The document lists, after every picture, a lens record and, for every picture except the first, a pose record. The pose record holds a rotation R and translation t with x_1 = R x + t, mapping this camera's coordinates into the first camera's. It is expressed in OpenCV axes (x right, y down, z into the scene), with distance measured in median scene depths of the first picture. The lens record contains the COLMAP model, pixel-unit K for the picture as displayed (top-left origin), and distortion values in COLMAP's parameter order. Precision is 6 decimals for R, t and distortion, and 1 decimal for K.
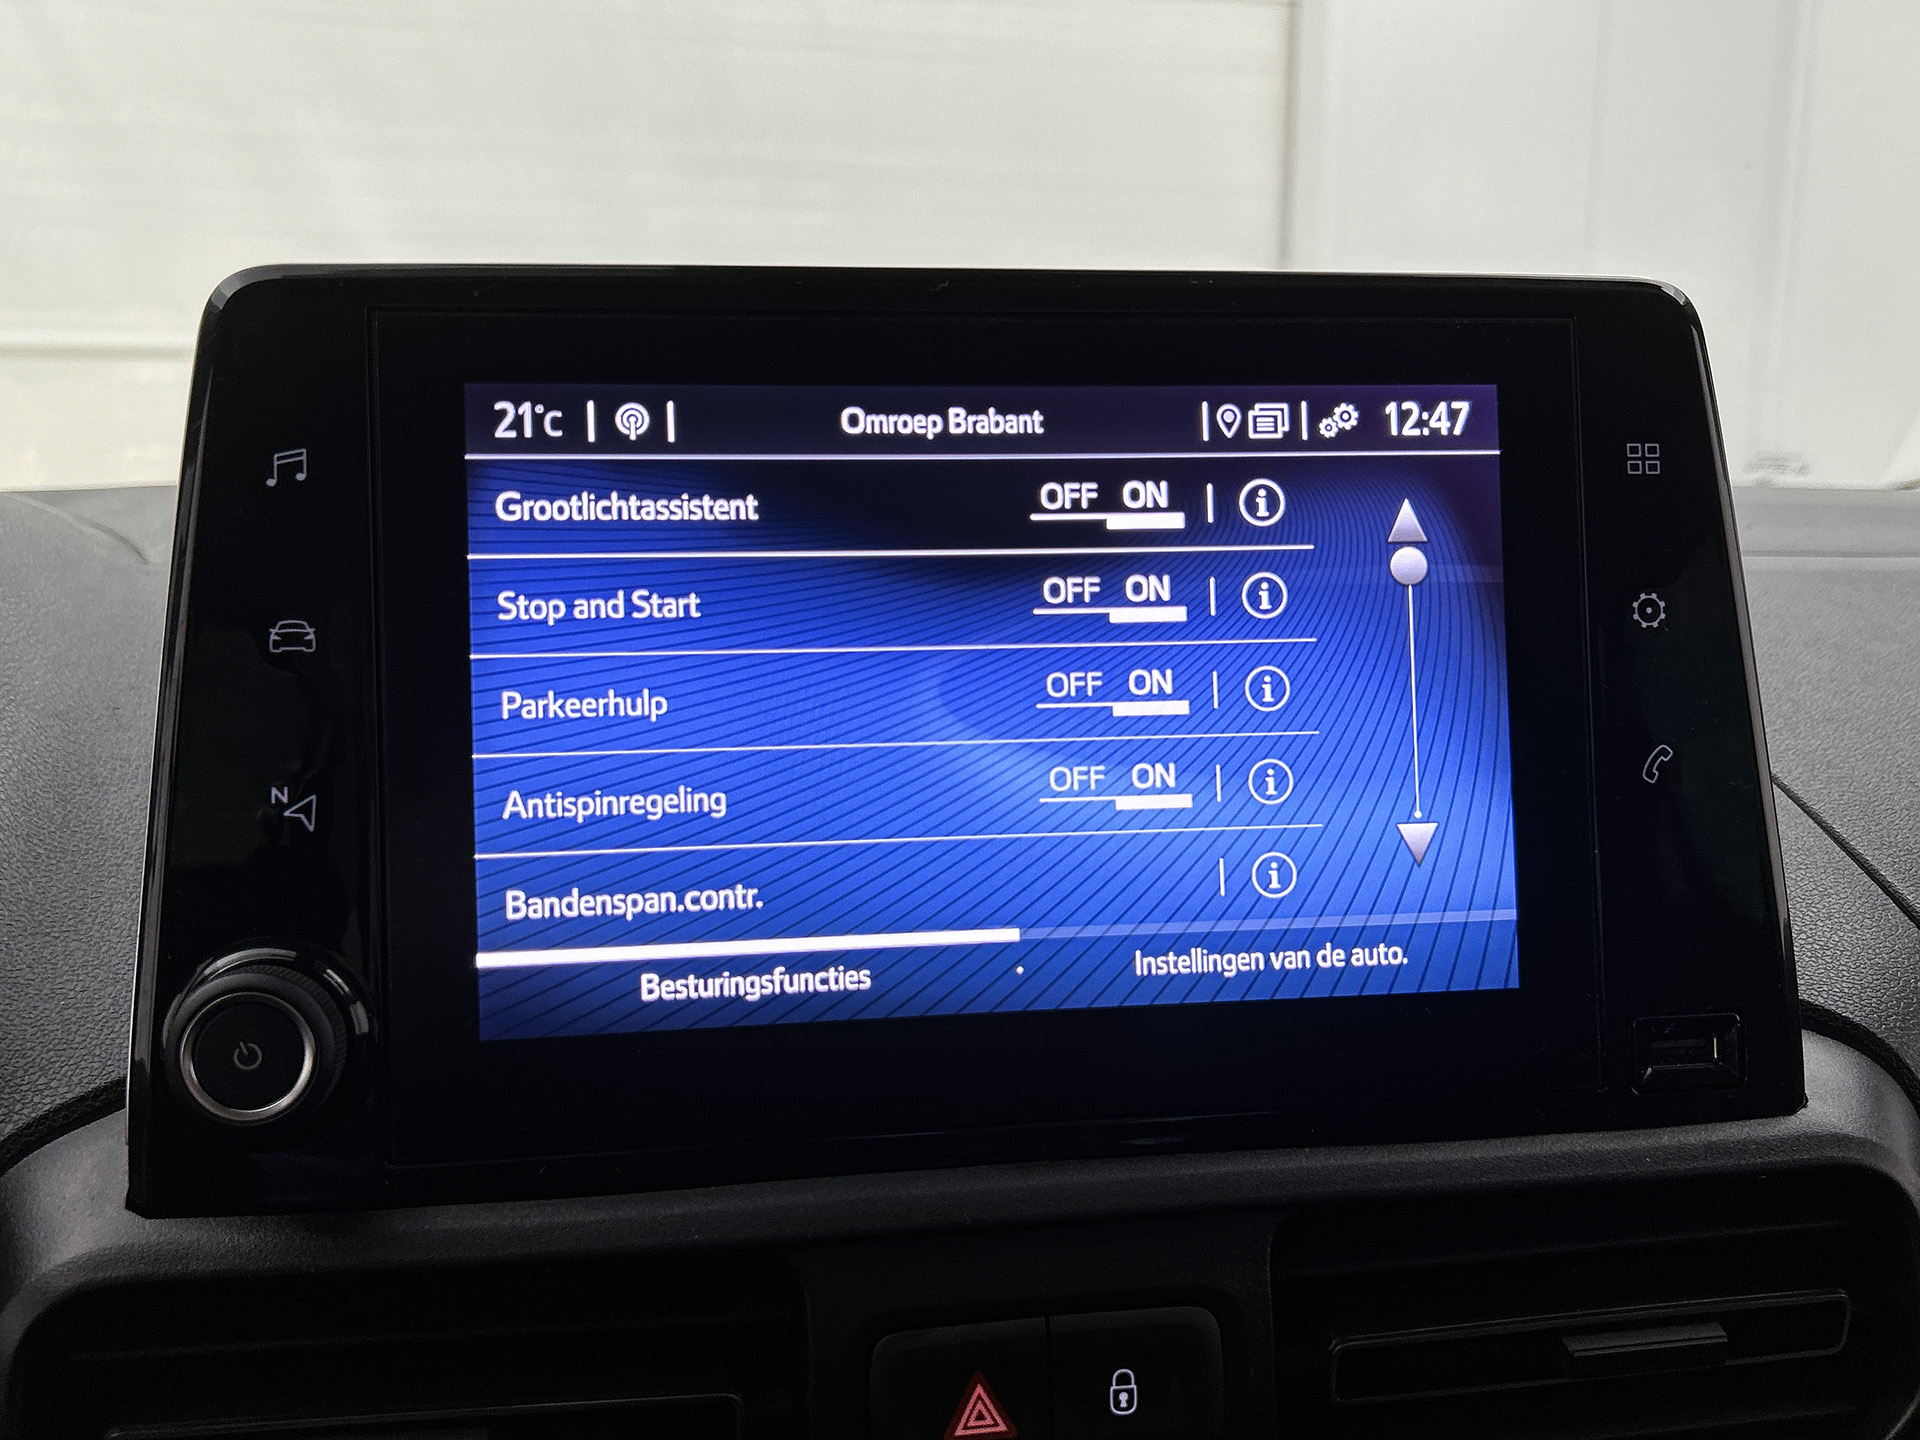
lens RADIAL K [[1702.3, 0, 971.2], [0, 1702.3, 727.6], [0, 0, 1]] dist [0.038565, -0.029928]
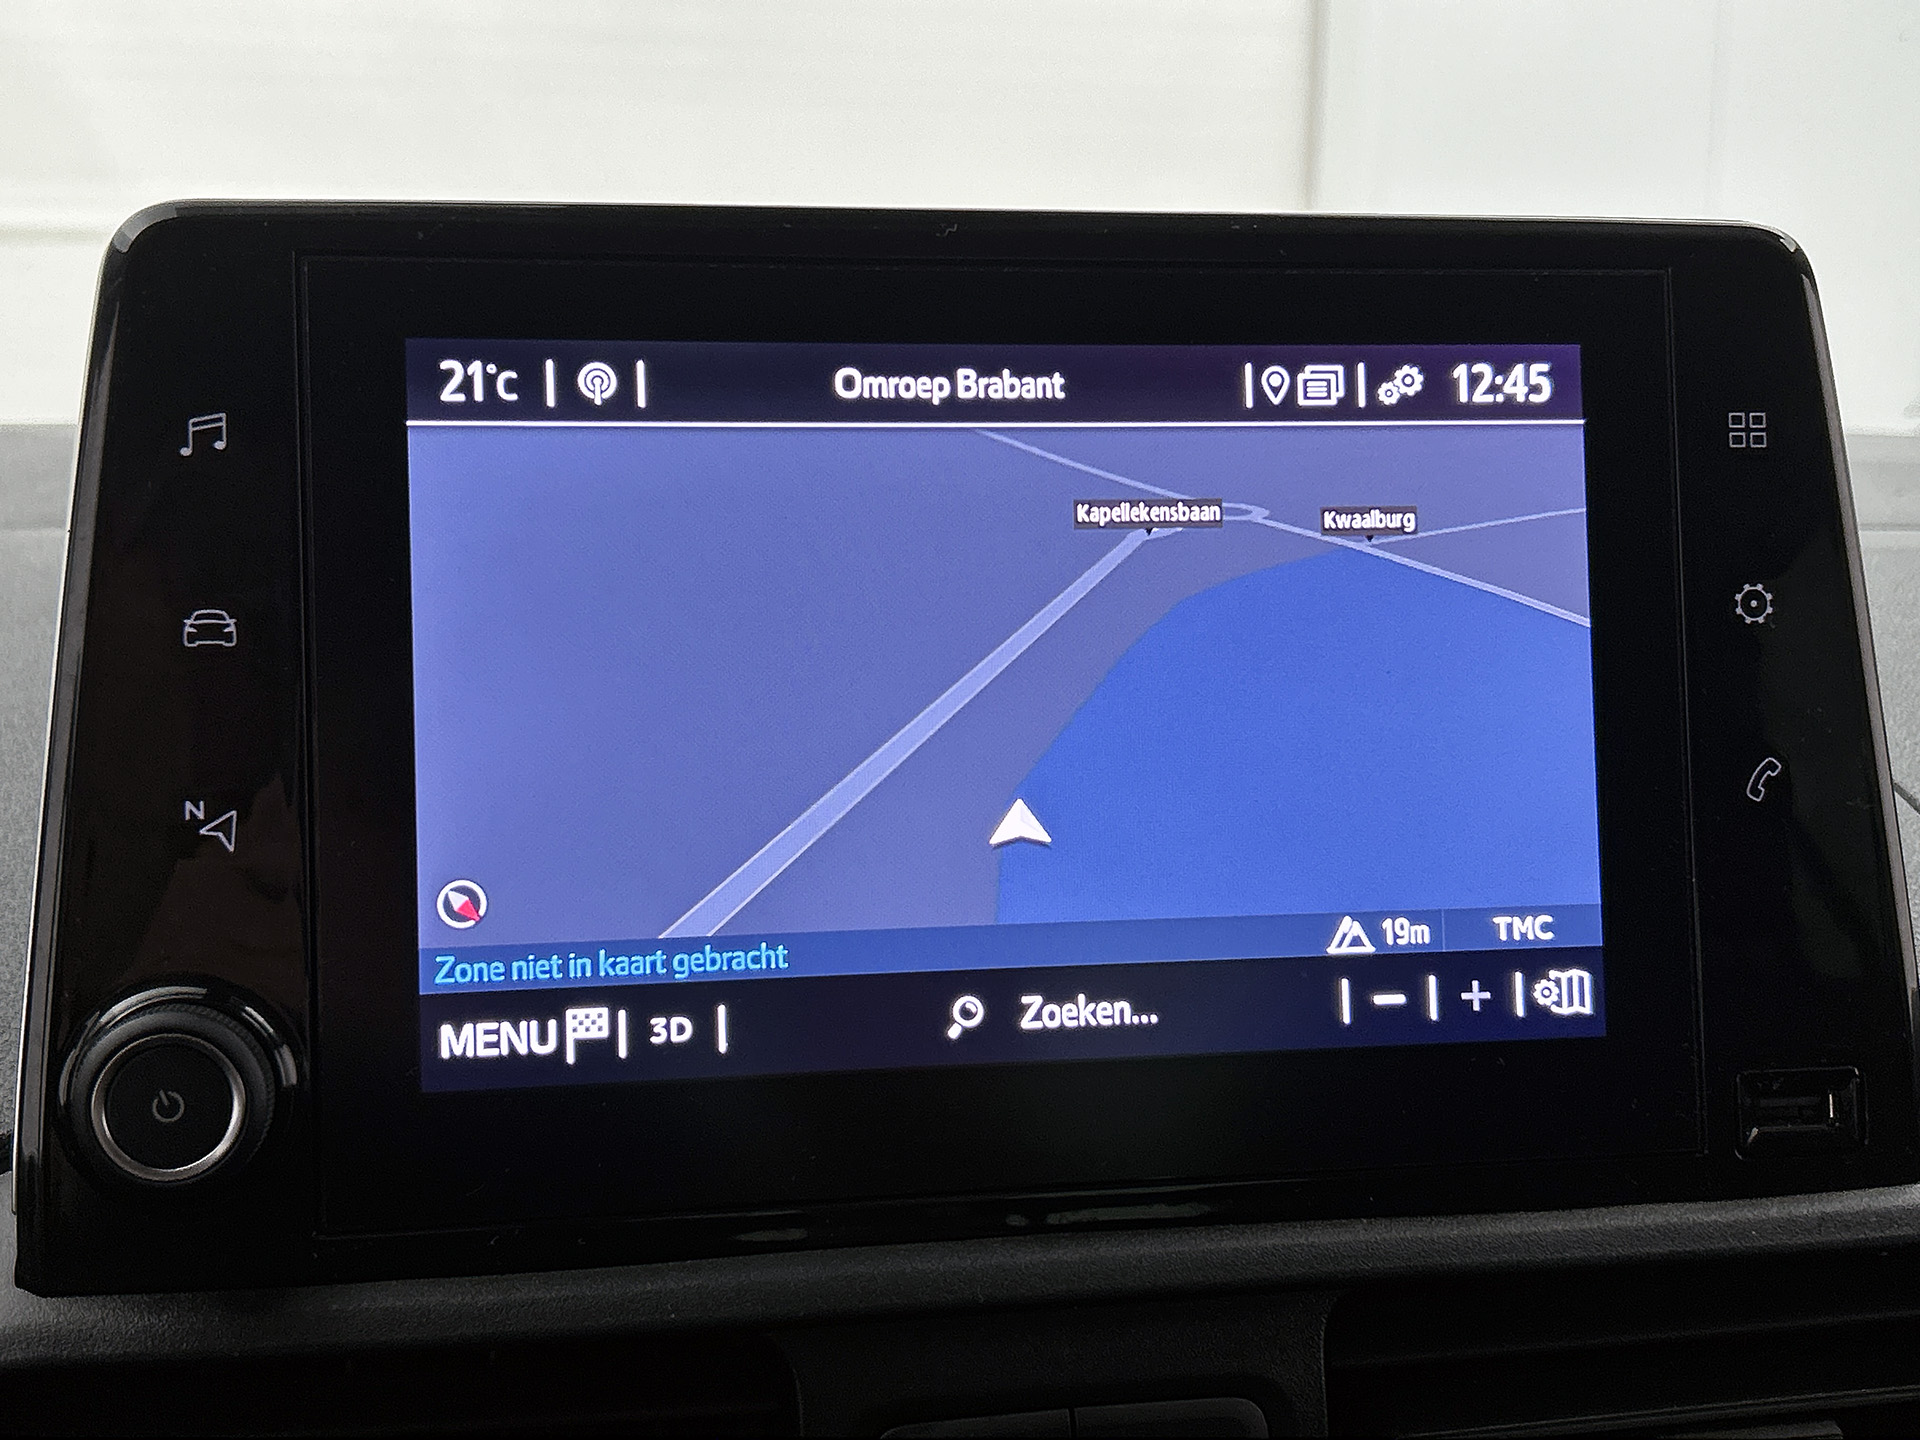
lens RADIAL K [[2448.2, 0, 980.2], [0, 2448.2, 718.7], [0, 0, 1]] dist [0.057547, 0.000000]
pose [[0.999219, 0.002237, 0.039456, -0.050197], [-0.001603, 0.999869, -0.016097, 0.011599], [-0.039487, 0.016021, 0.999092, -0.250310]]
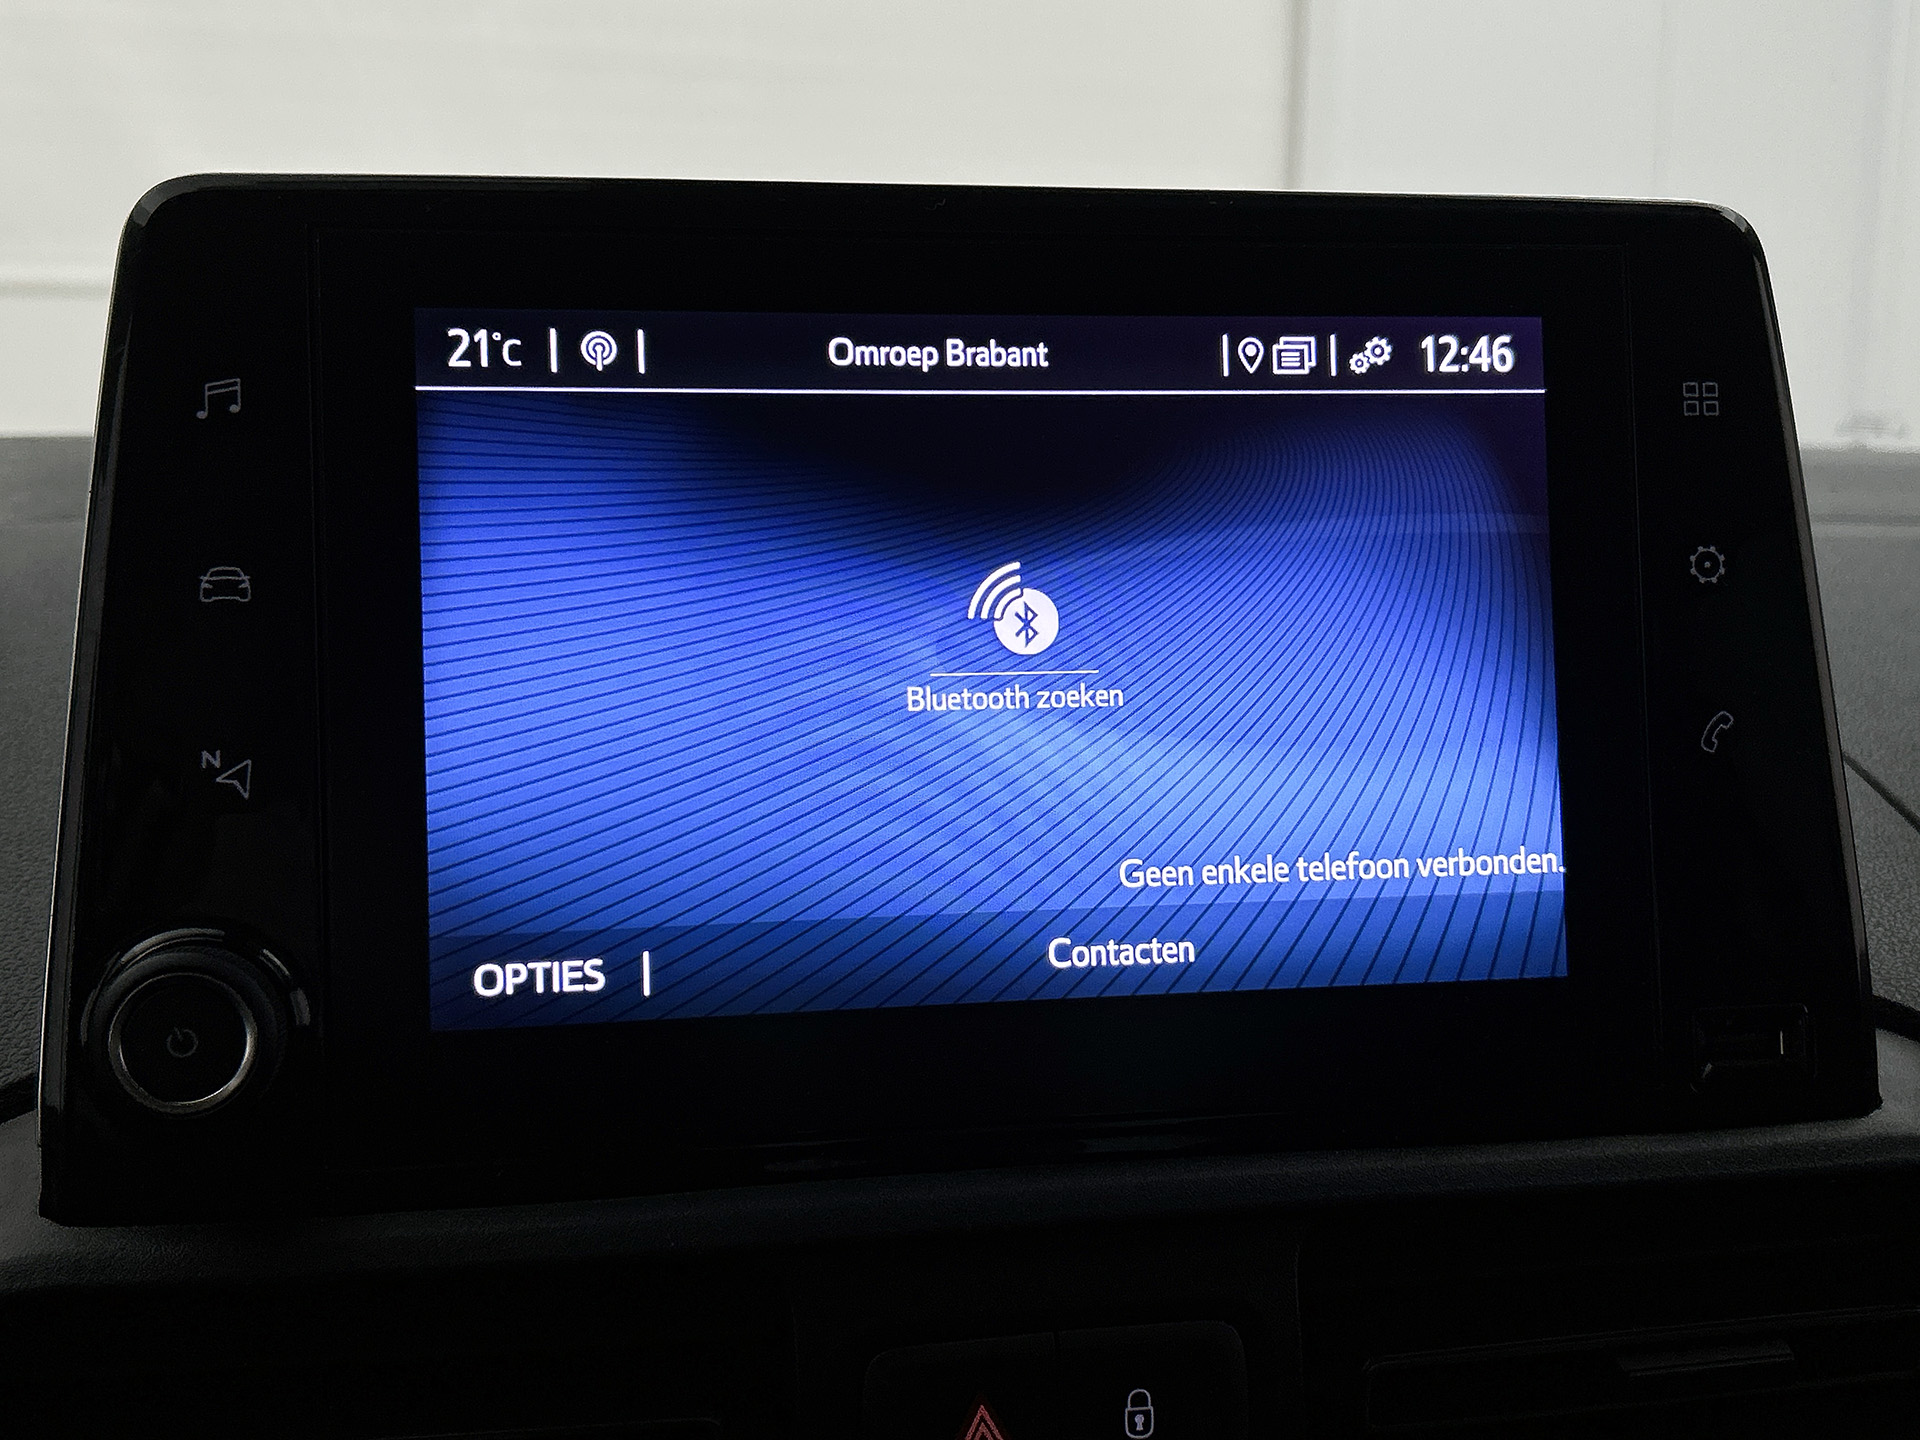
lens RADIAL K [[2100.4, 0, 975.3], [0, 2100.4, 734.1], [0, 0, 1]] dist [0.037495, 0.000000]
pose [[0.999490, -0.000135, 0.031945, -0.033011], [0.000439, 0.999955, -0.009498, 0.034254], [-0.031943, 0.009507, 0.999444, -0.120585]]
